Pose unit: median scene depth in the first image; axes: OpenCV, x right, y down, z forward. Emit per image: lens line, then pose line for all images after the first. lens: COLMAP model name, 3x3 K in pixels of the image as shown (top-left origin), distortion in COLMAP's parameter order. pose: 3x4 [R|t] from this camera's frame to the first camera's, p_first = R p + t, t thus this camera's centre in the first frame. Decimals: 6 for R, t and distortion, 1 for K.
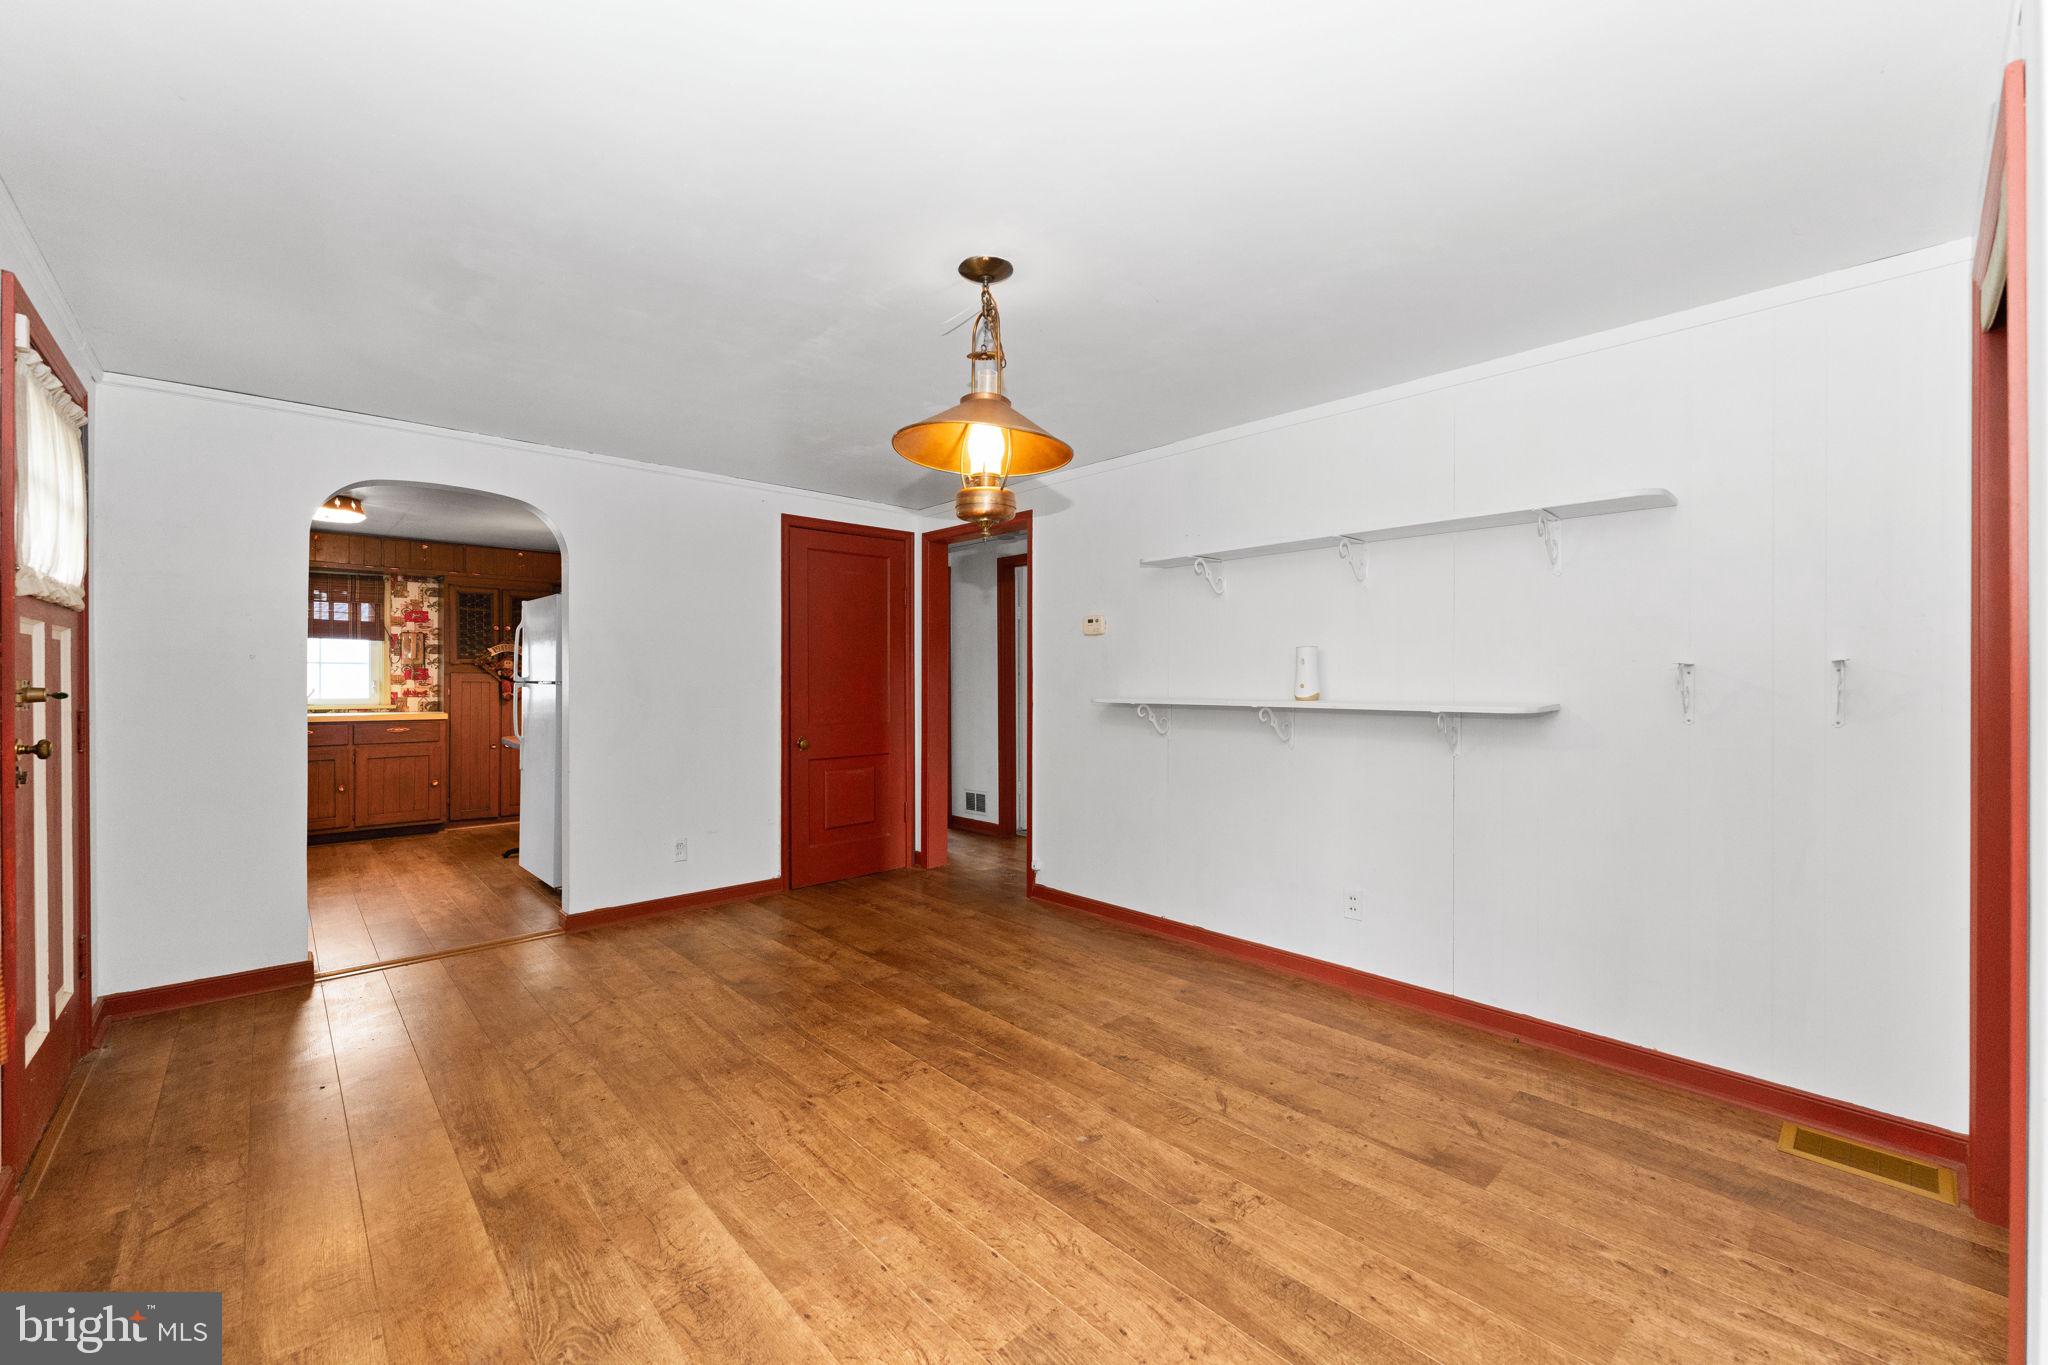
lens RADIAL K [[824.2, 0, 1029.6], [0, 824.2, 681.1], [0, 0, 1]] dist [0.000280, -0.001761]
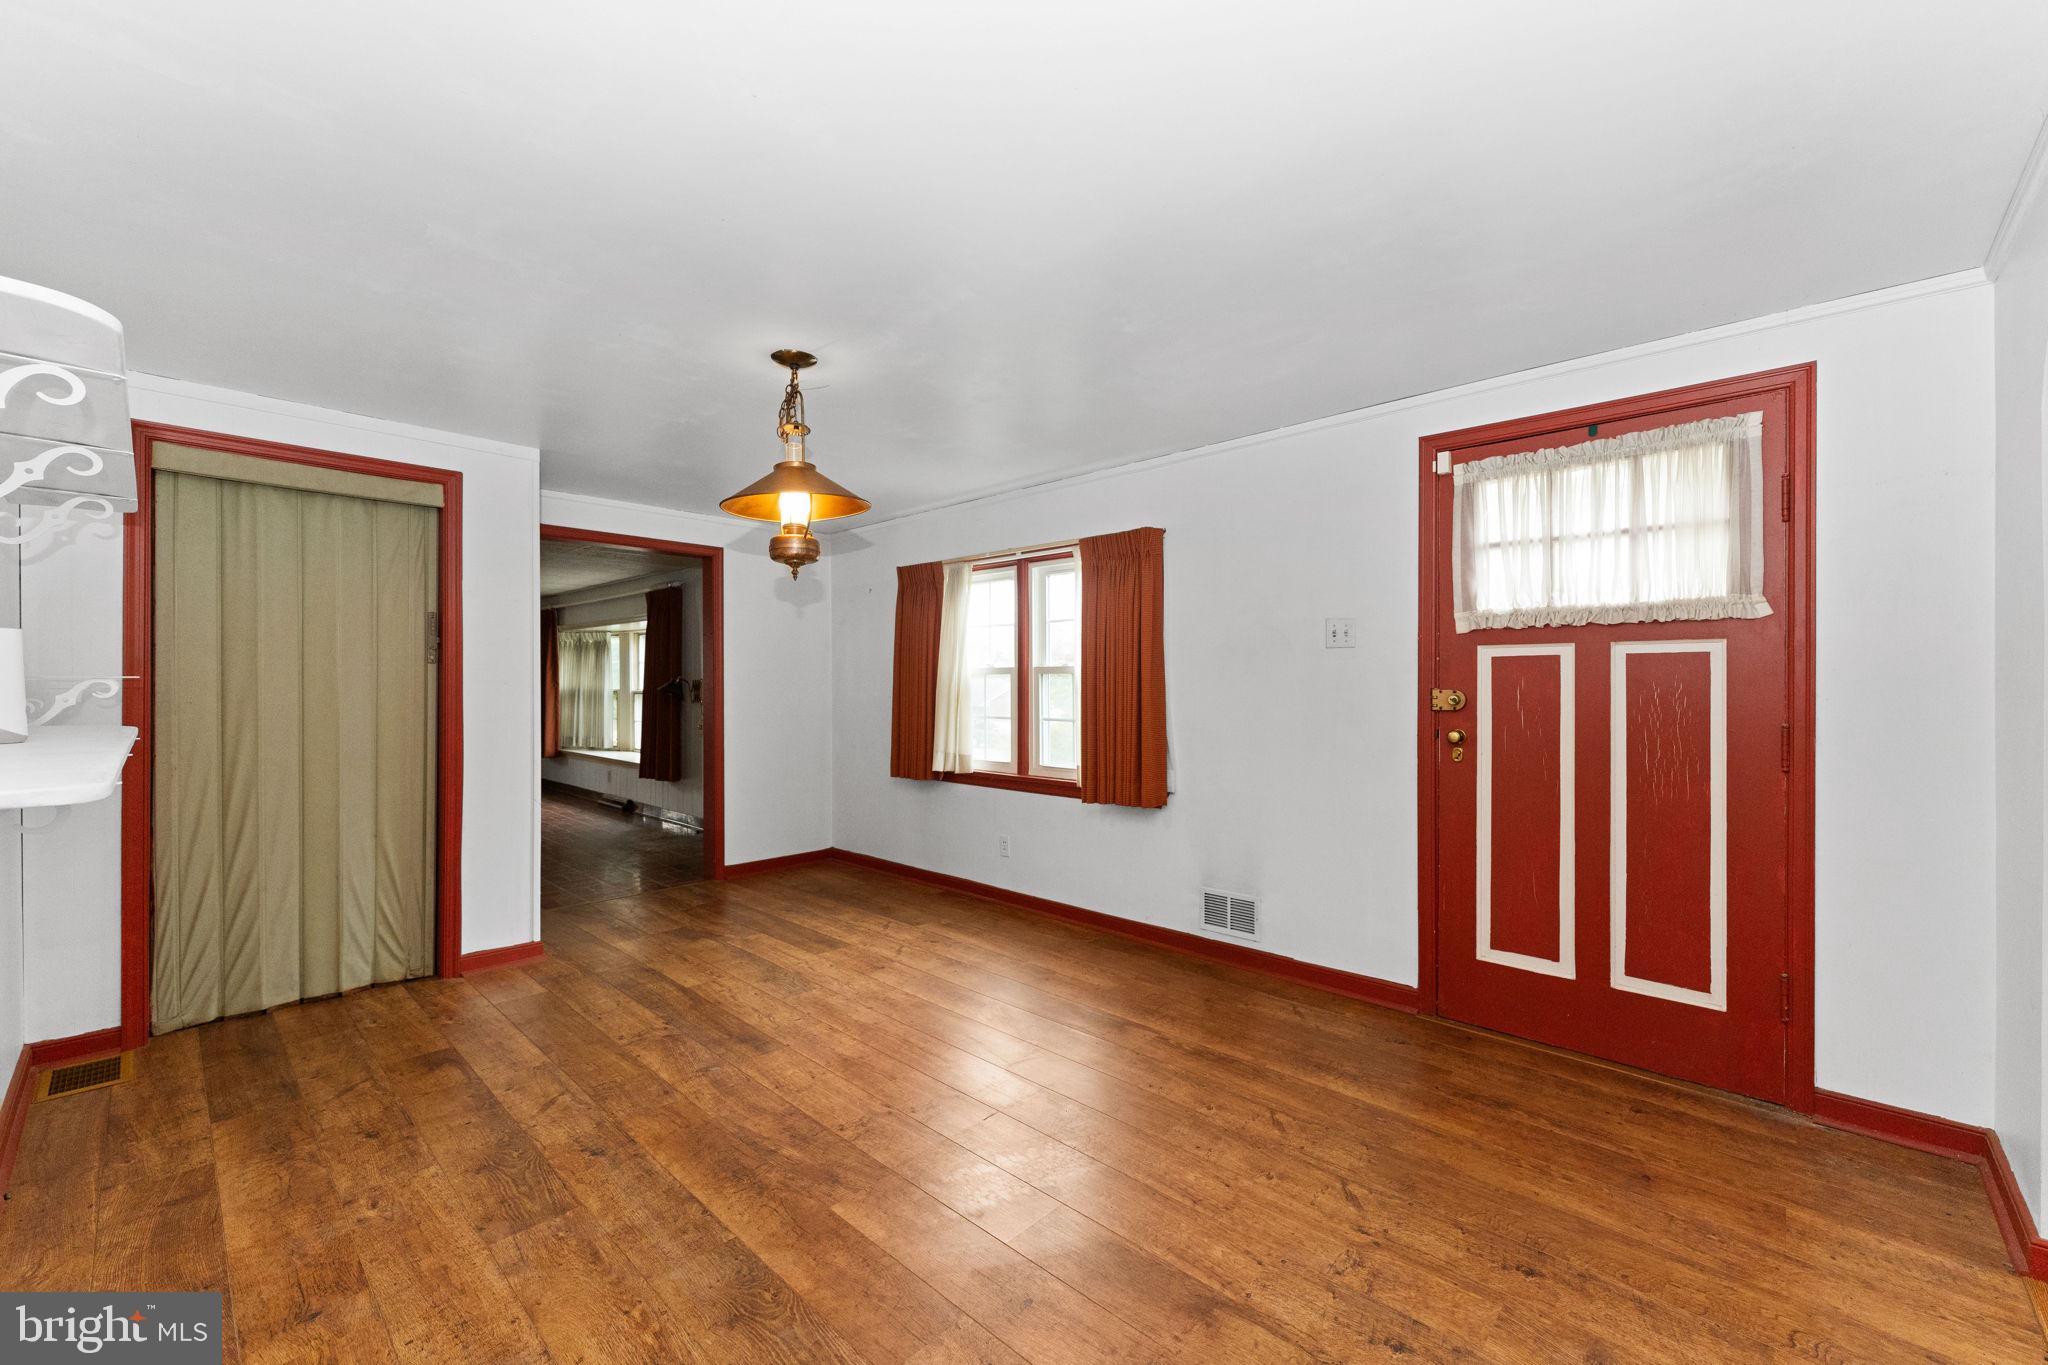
lens RADIAL K [[824.2, 0, 1025.5], [0, 824.2, 683.3], [0, 0, 1]] dist [0.000280, -0.001761]
pose [[-0.998003, 0.000164, -0.063172, -0.233186], [-0.000070, 0.999993, 0.003693, -0.012606], [0.063172, 0.003690, -0.997996, 1.648869]]
